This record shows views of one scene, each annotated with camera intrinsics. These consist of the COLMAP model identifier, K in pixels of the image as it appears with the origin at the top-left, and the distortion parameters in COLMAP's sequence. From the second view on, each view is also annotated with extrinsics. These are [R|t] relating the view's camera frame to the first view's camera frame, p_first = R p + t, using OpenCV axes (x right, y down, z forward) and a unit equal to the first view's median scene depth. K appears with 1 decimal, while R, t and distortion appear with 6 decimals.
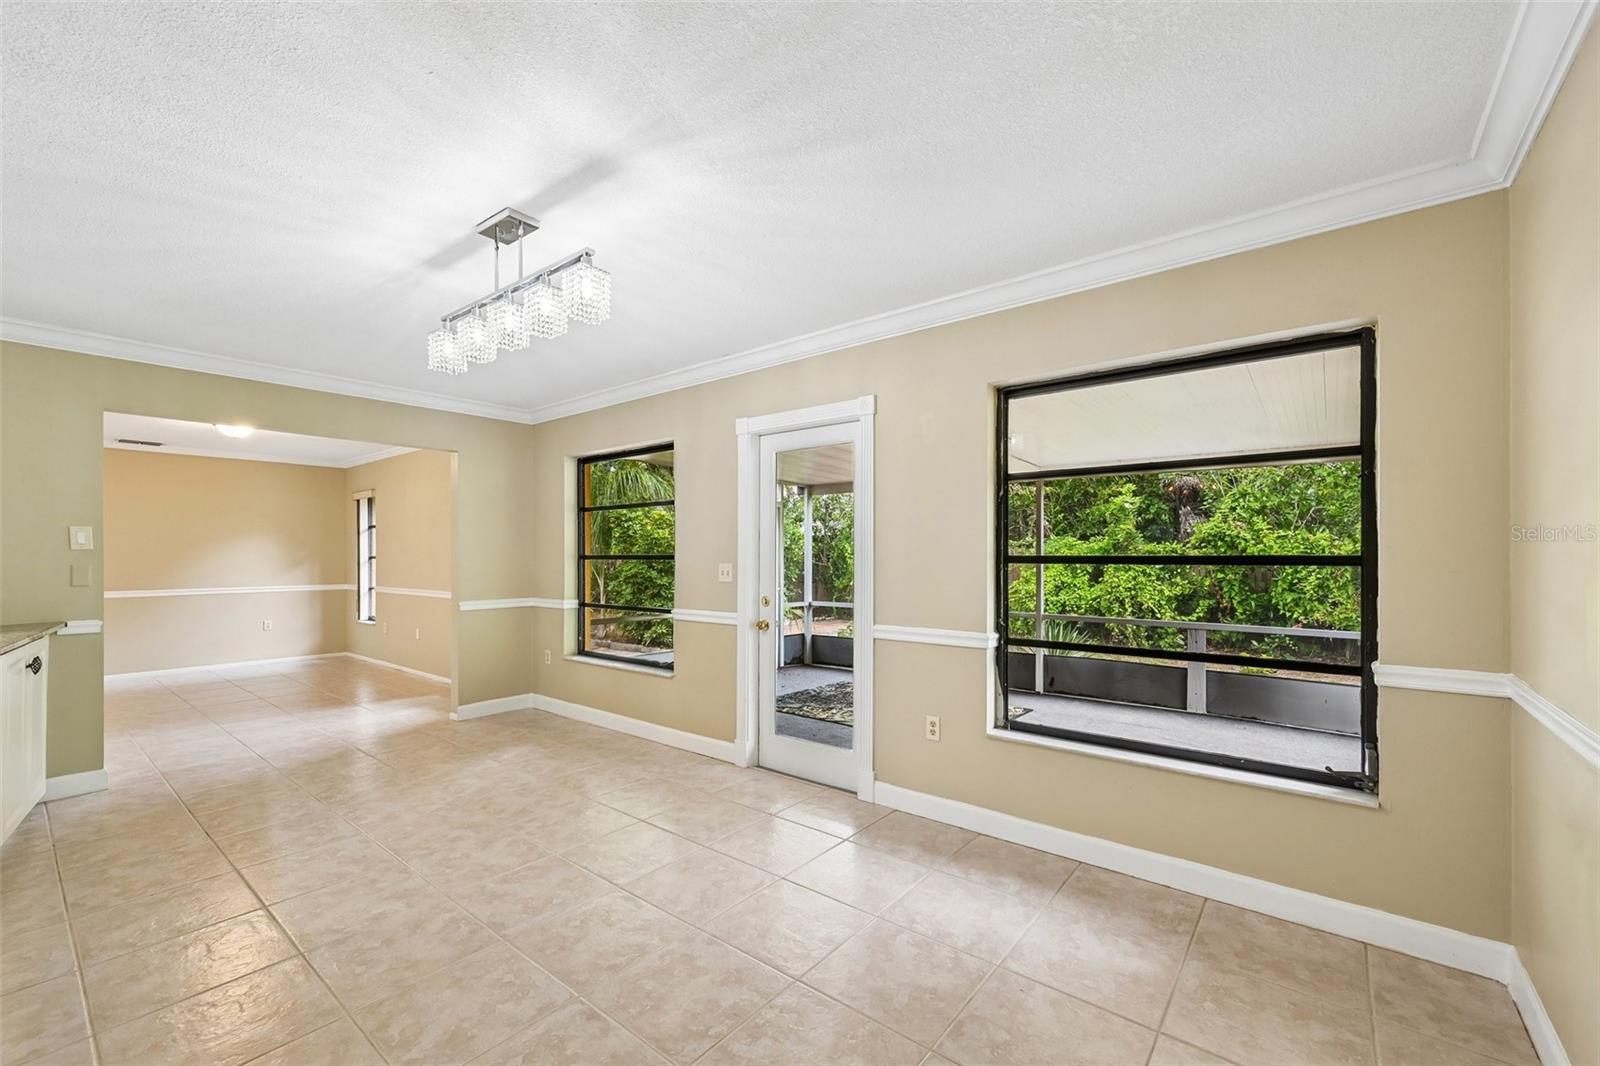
lens RADIAL K [[652.5, 0, 803.6], [0, 652.5, 557.4], [0, 0, 1]] dist [0.013330, 0.000085]
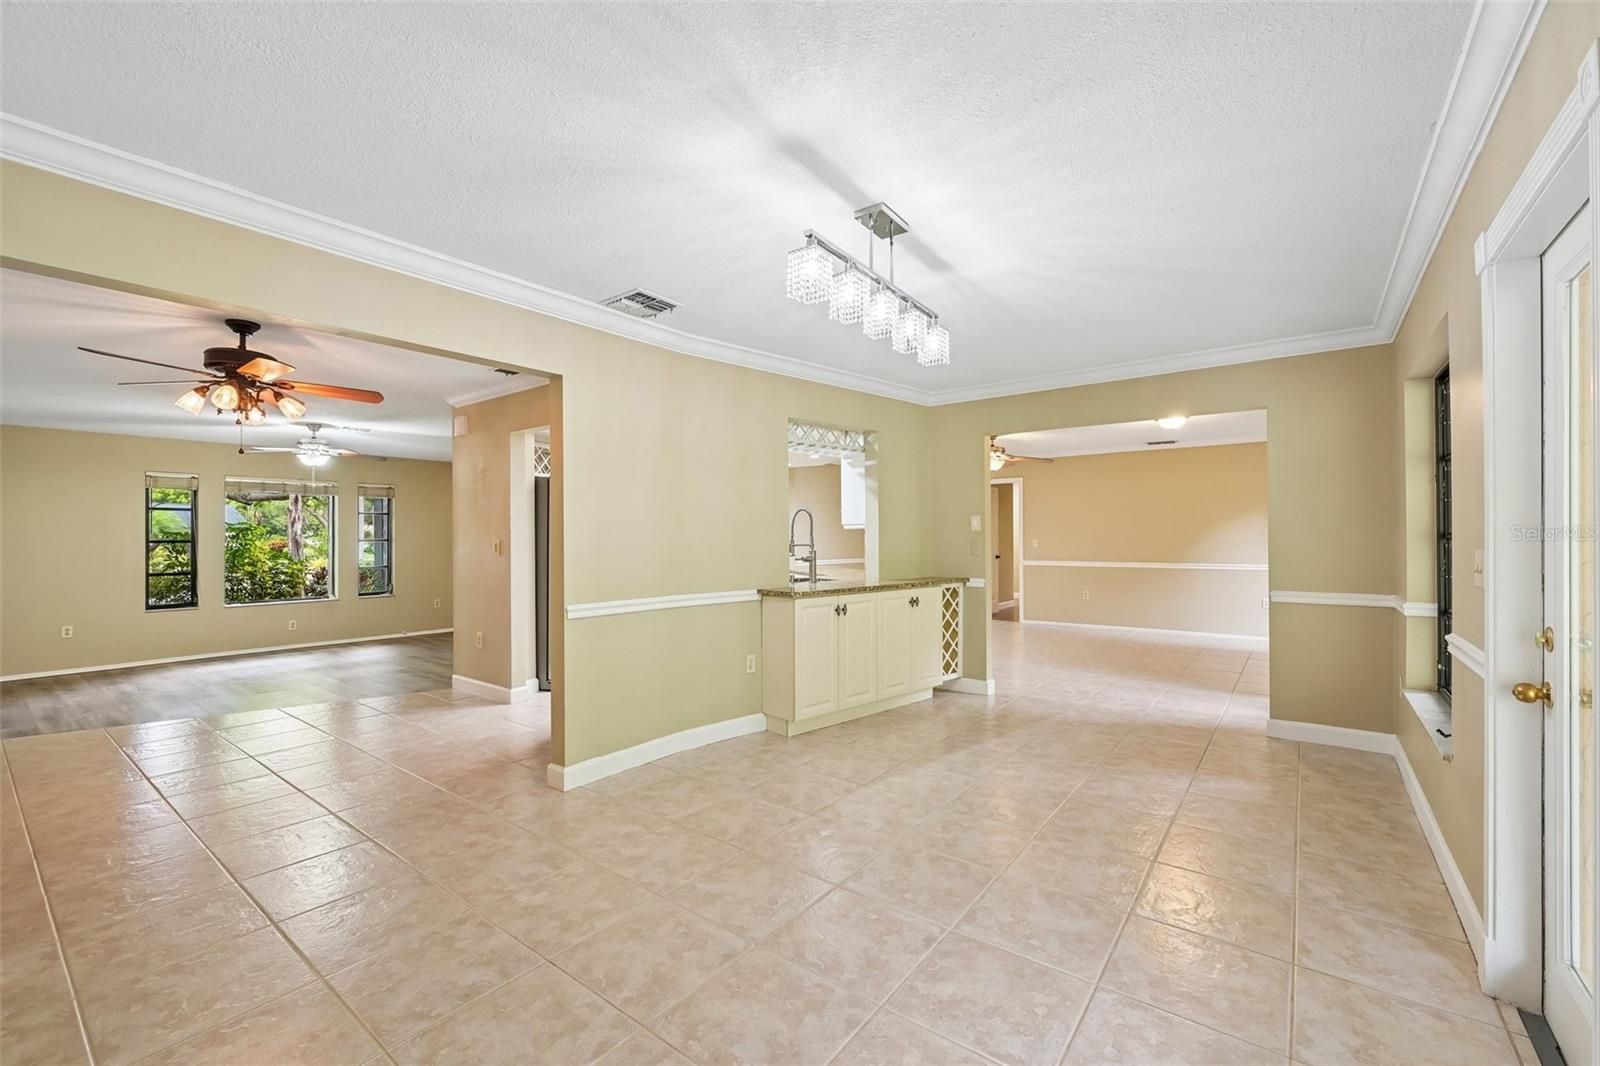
lens RADIAL K [[661.1, 0, 795.0], [0, 661.1, 535.3], [0, 0, 1]] dist [0.000254, -0.000798]
pose [[0.025589, -0.001827, -0.999671, 0.369988], [0.002037, 0.999996, -0.001776, -0.000648], [0.999670, -0.001991, 0.025593, 0.512588]]
